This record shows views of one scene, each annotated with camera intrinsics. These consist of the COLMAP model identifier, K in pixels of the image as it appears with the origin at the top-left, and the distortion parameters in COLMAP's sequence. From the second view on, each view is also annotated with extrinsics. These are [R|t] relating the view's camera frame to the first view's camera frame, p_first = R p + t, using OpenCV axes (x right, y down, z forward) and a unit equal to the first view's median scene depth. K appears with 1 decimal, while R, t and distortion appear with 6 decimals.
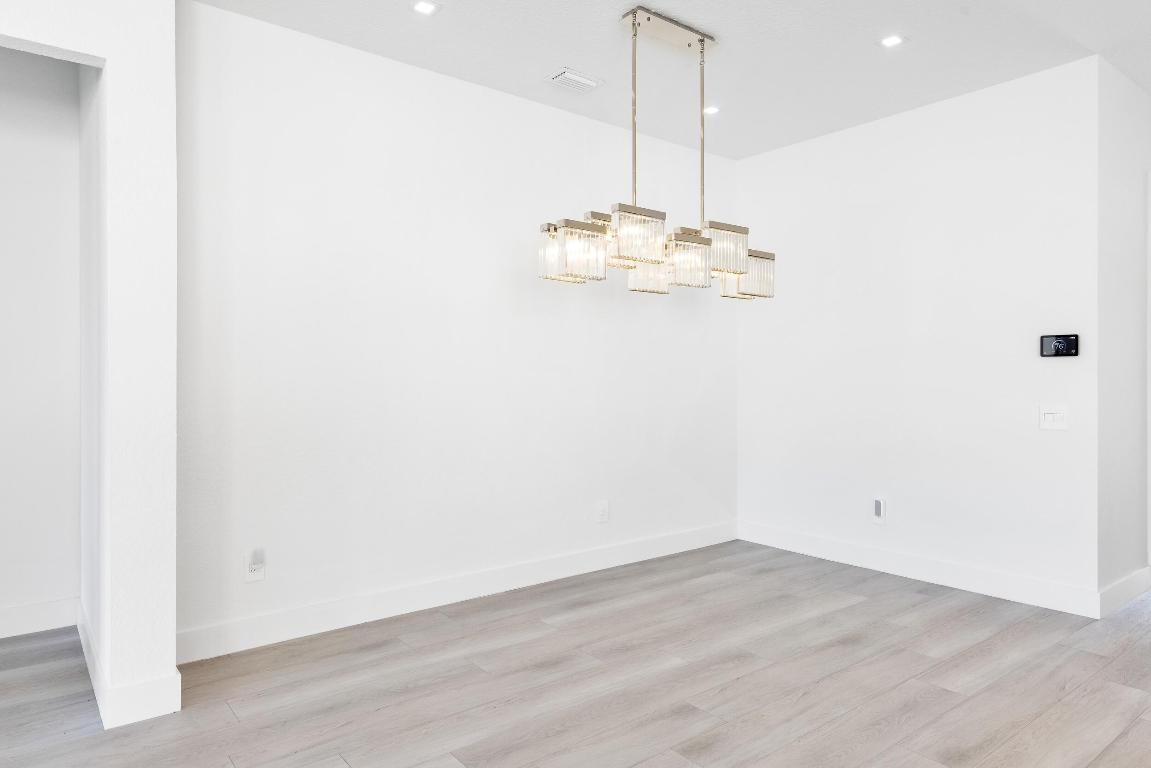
lens RADIAL K [[698.7, 0, 570.7], [0, 698.7, 375.8], [0, 0, 1]] dist [0.005709, 0.000553]
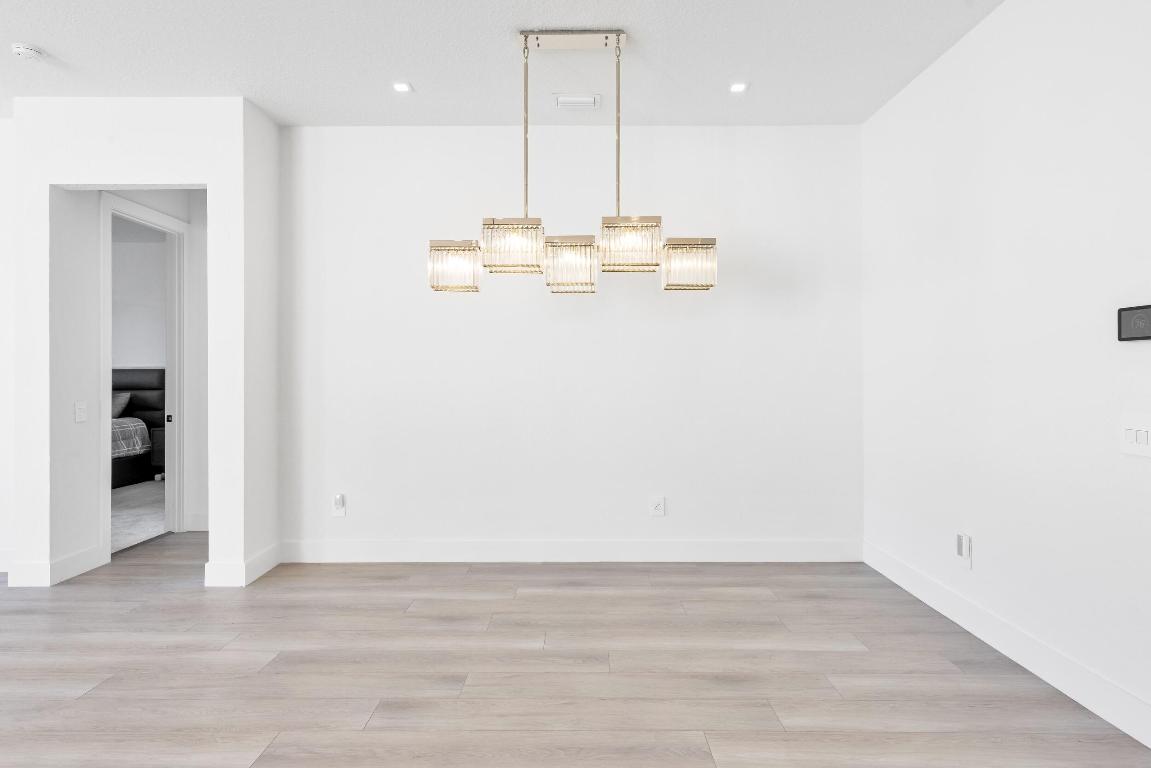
lens RADIAL K [[626.1, 0, 573.8], [0, 626.1, 380.6], [0, 0, 1]] dist [0.003817, 0.000218]
pose [[0.789930, 0.001040, -0.613196, 0.720228], [0.001689, 0.999991, 0.003871, 0.006593], [0.613195, -0.004093, 0.789921, 0.272169]]
